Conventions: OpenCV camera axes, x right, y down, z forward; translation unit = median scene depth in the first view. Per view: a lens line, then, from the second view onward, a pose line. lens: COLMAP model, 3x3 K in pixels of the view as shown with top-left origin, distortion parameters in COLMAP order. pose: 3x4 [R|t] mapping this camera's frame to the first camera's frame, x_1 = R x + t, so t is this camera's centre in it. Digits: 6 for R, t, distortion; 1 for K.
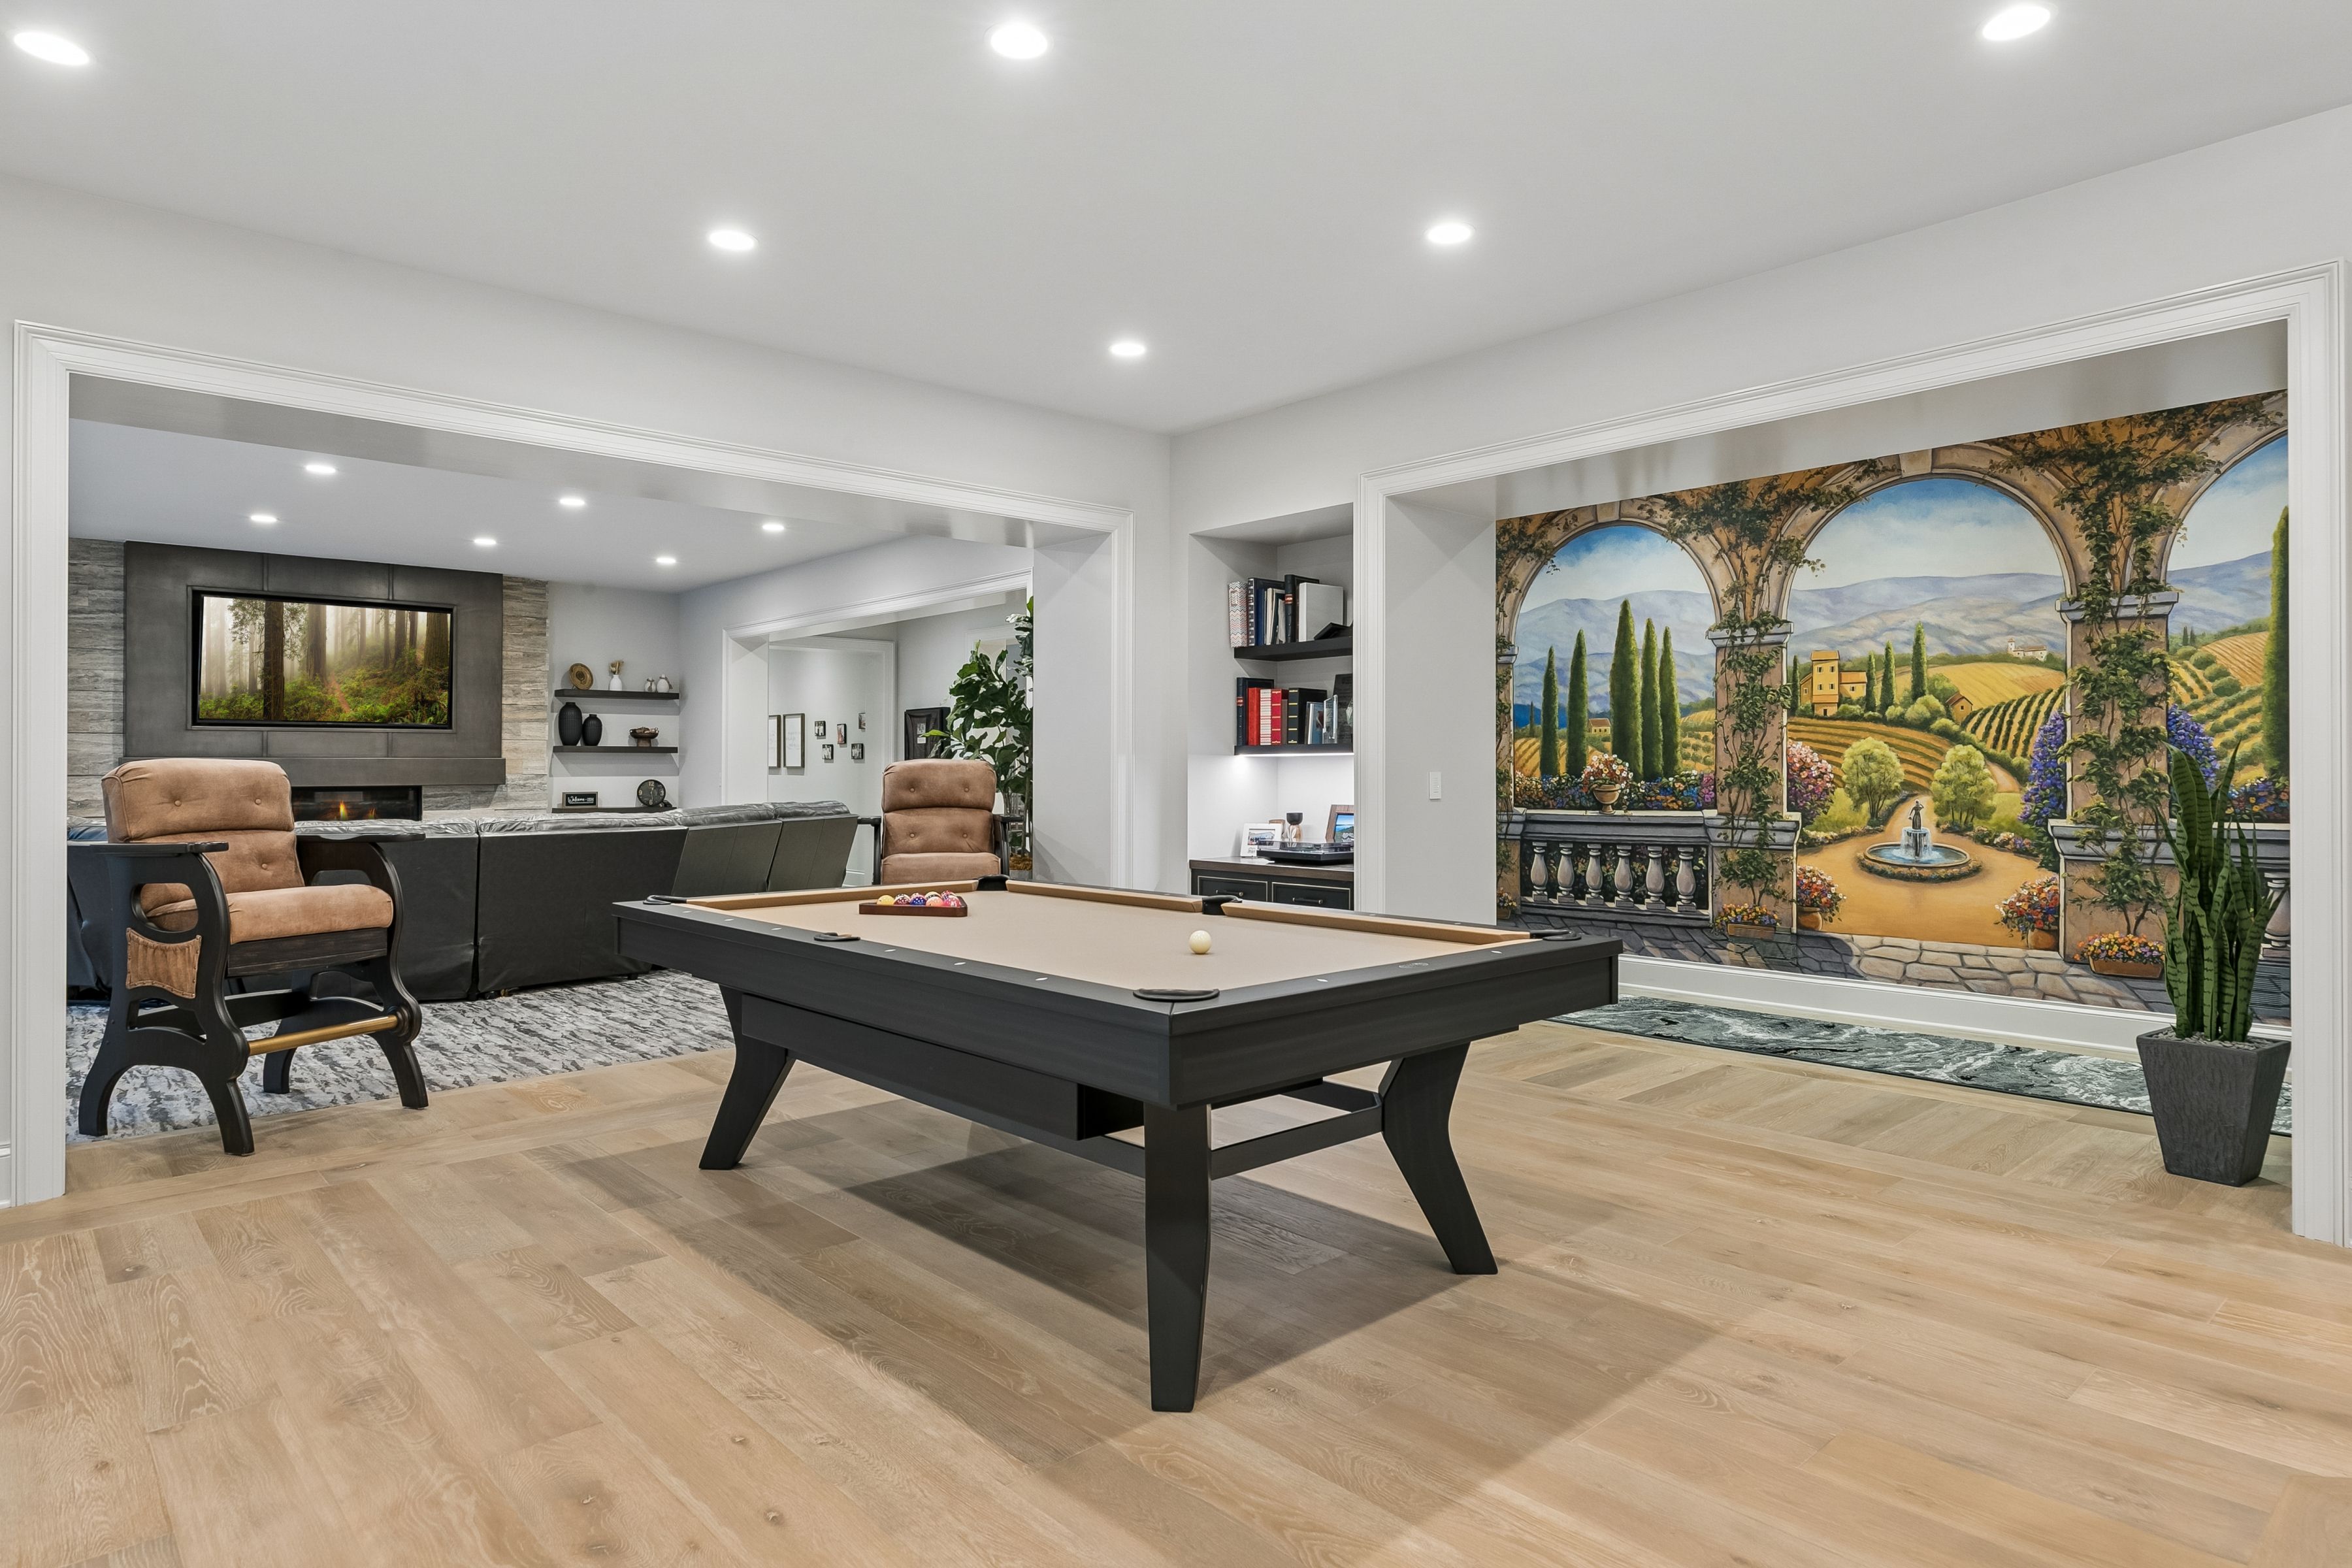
lens RADIAL K [[1327.0, 0, 1220.8], [0, 1327.0, 763.4], [0, 0, 1]] dist [0.006046, 0.001900]
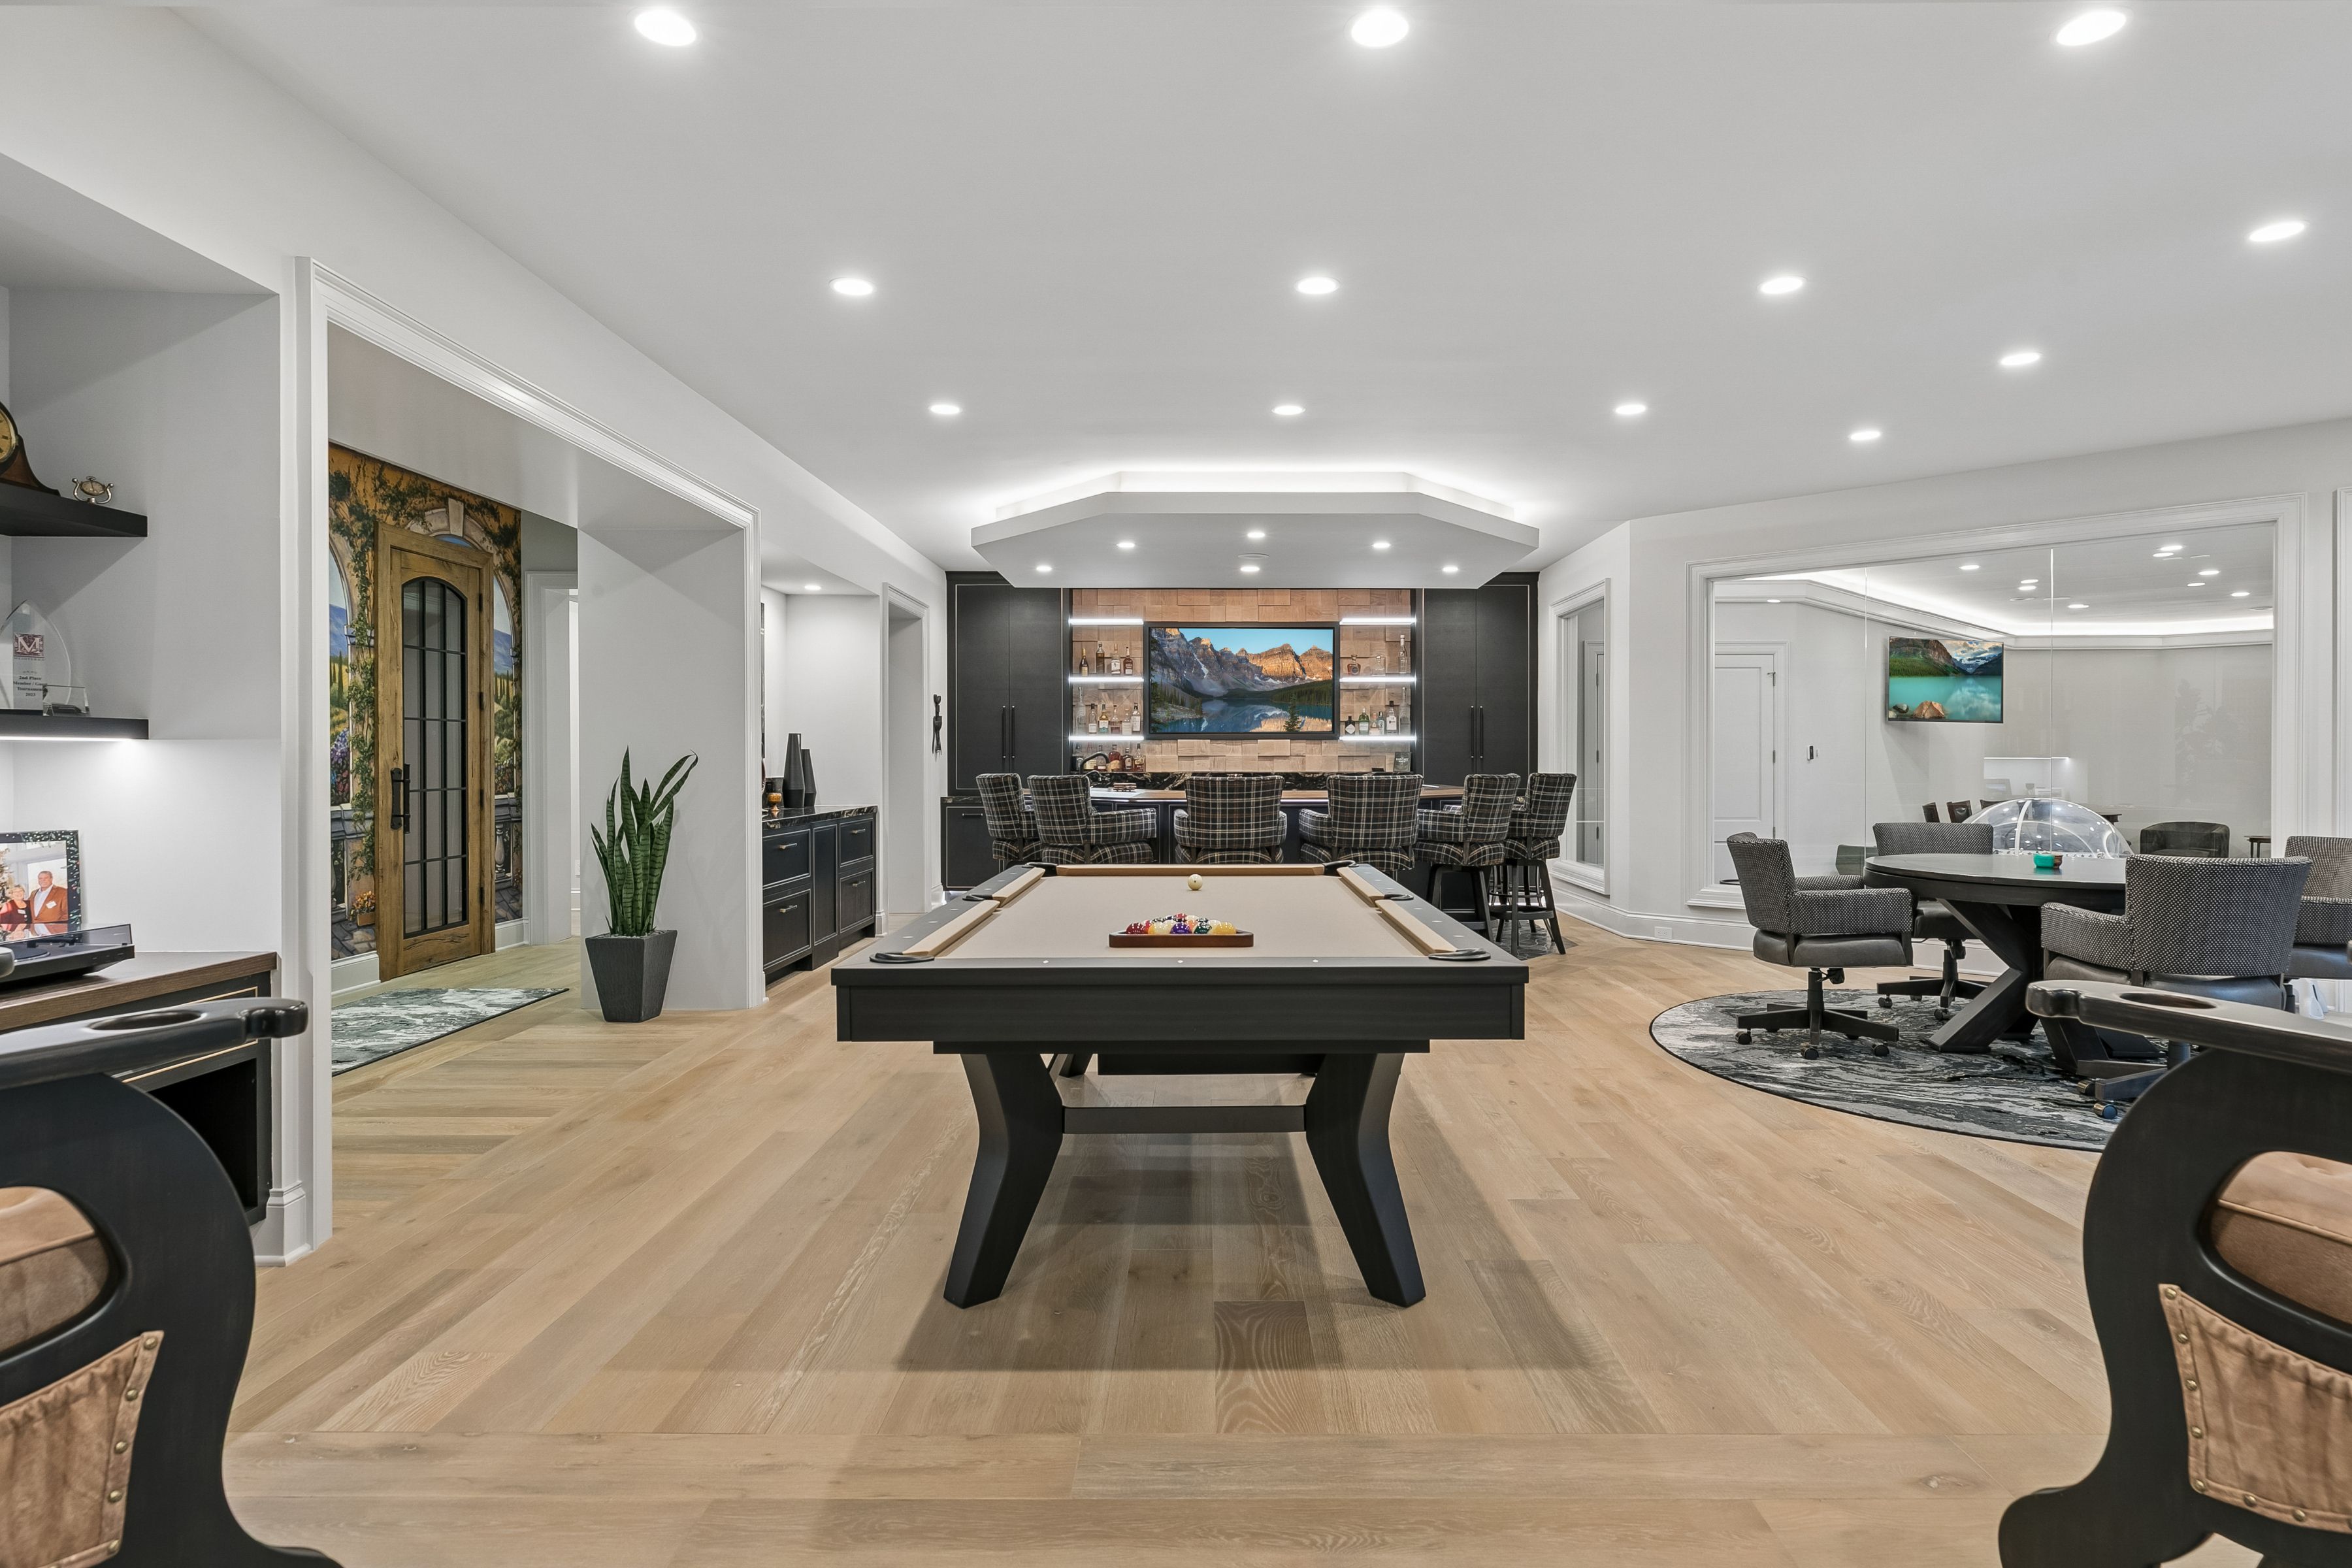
lens RADIAL K [[1296.1, 0, 1183.8], [0, 1296.1, 773.3], [0, 0, 1]] dist [0.006036, 0.000081]
pose [[-0.718476, -0.003786, 0.695541, -0.553809], [-0.000611, 0.999988, 0.004812, 0.002910], [-0.695551, 0.003033, -0.718470, 1.117119]]
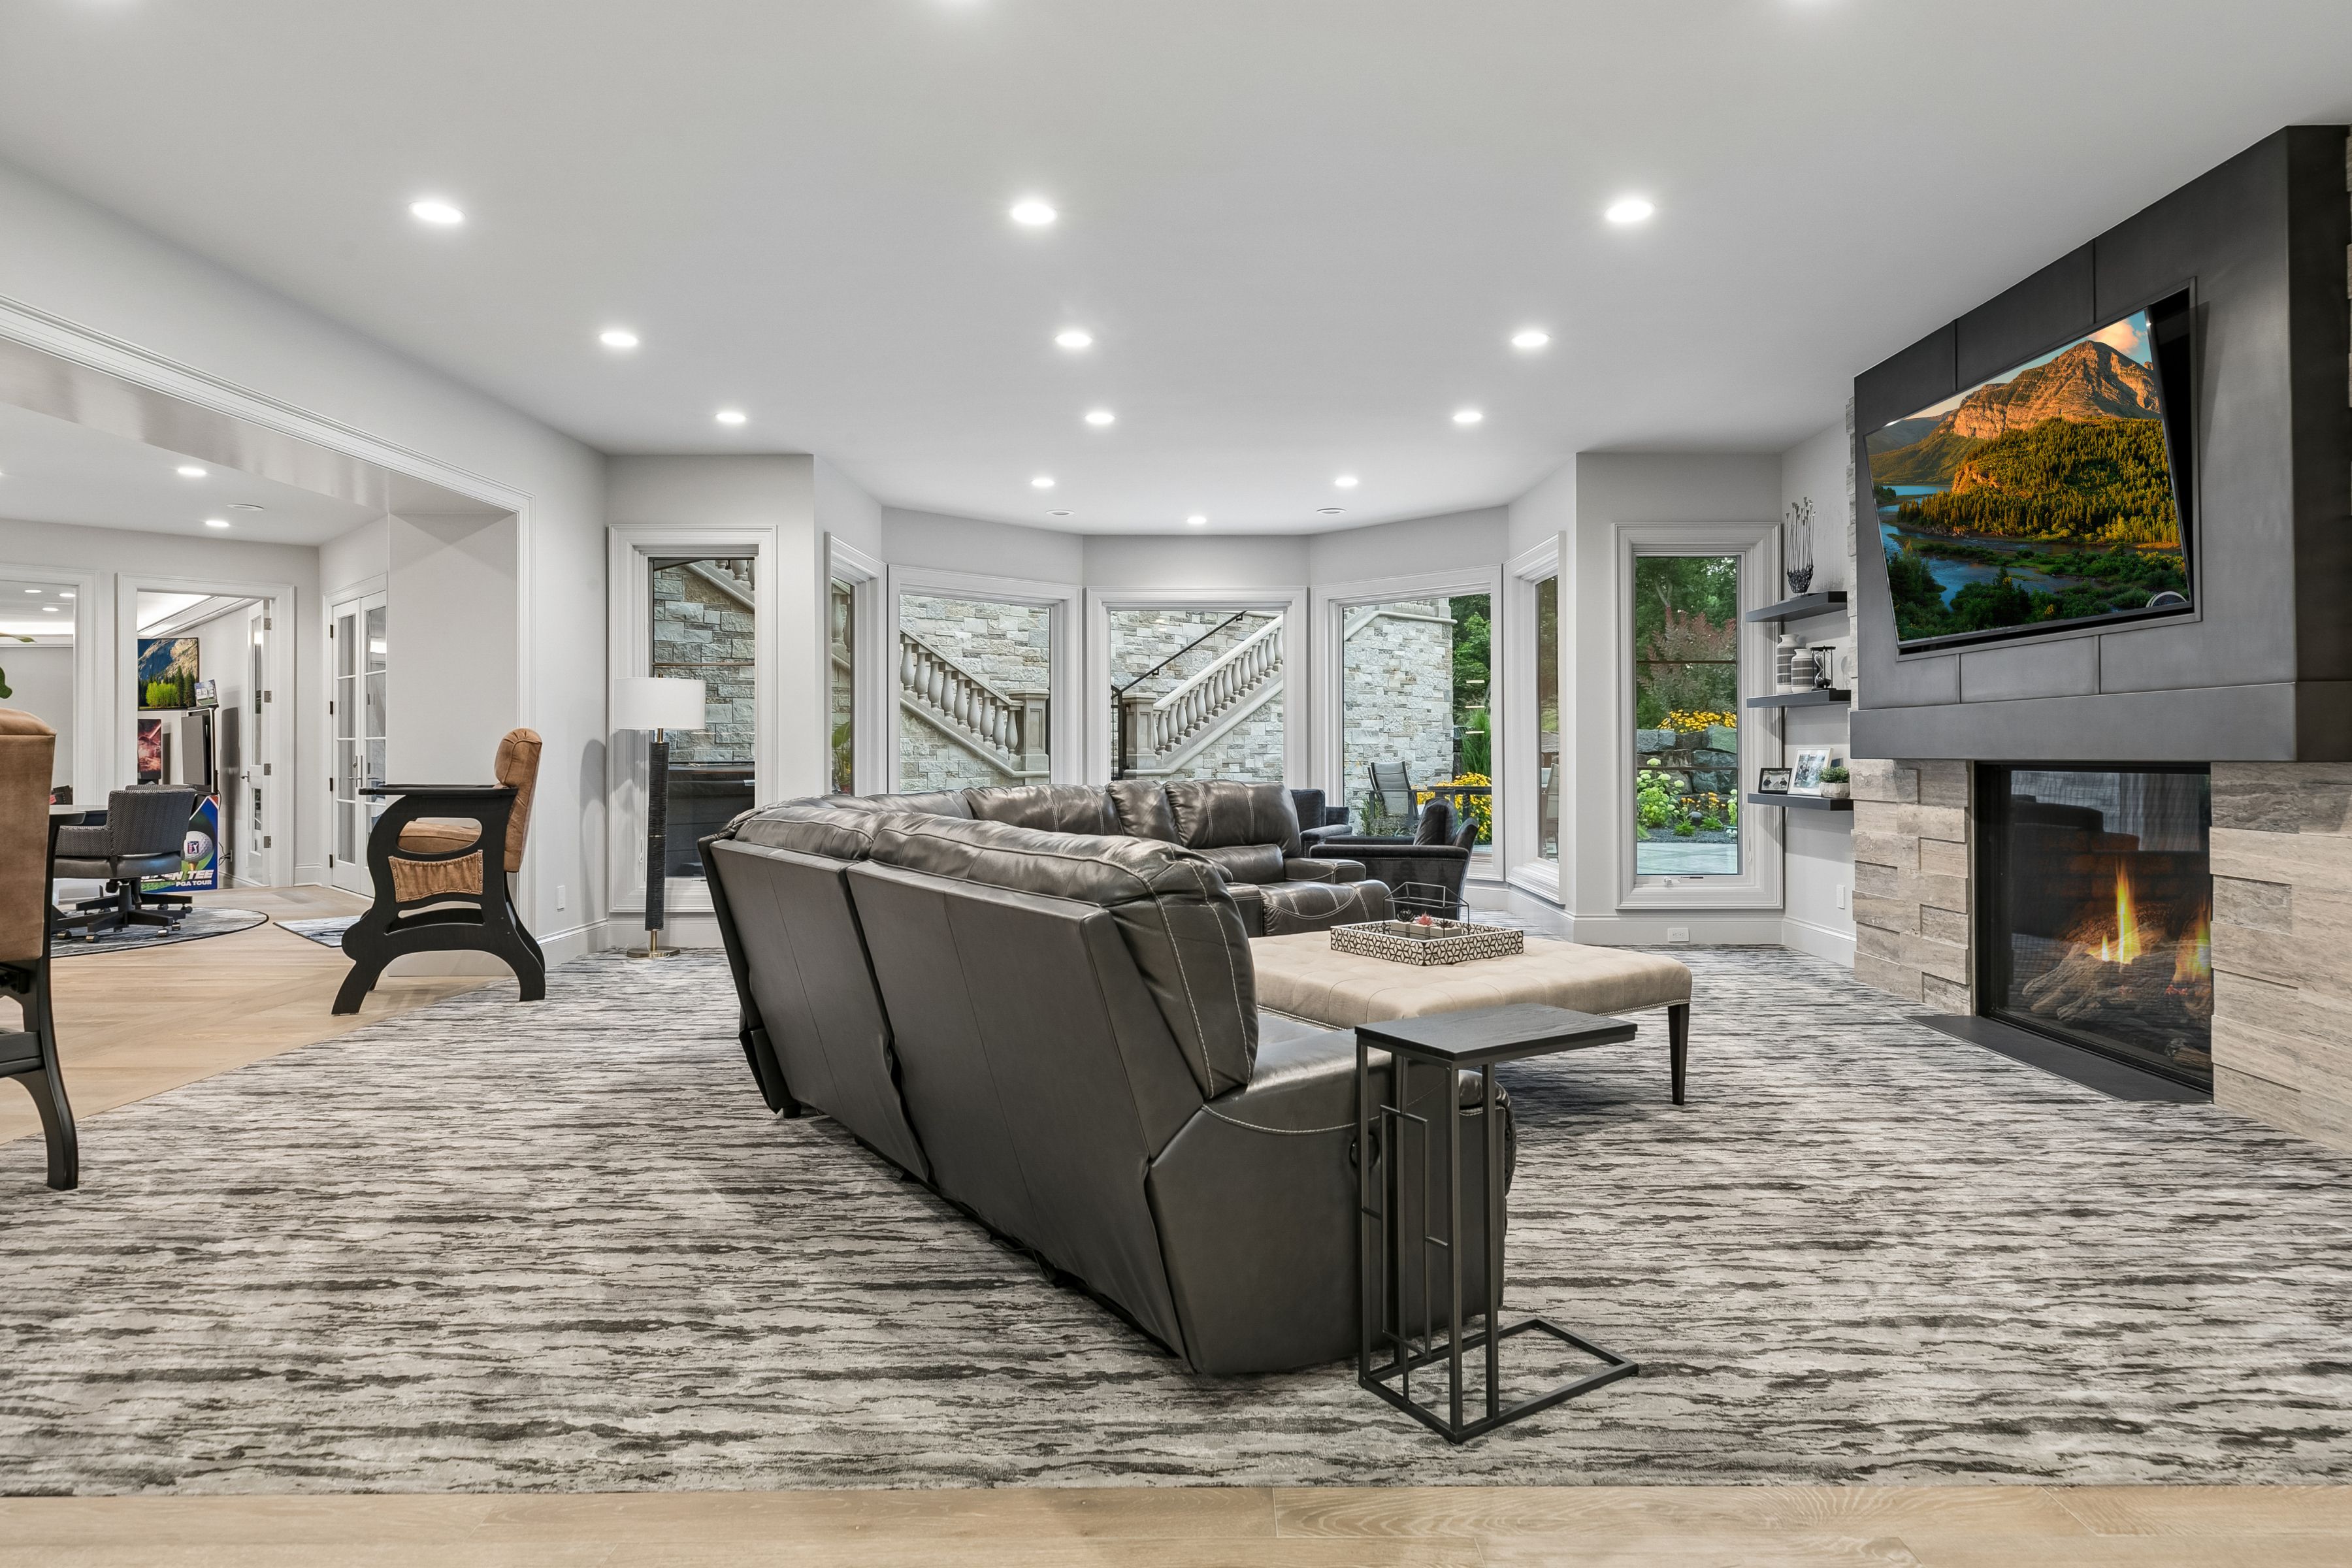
lens RADIAL K [[1324.9, 0, 1180.7], [0, 1324.9, 750.7], [0, 0, 1]] dist [0.001506, -0.000543]
pose [[-0.707001, 0.002404, -0.707208, -0.245896], [0.005759, 0.999981, -0.002358, 0.020506], [0.707189, -0.005740, -0.707002, 1.923186]]
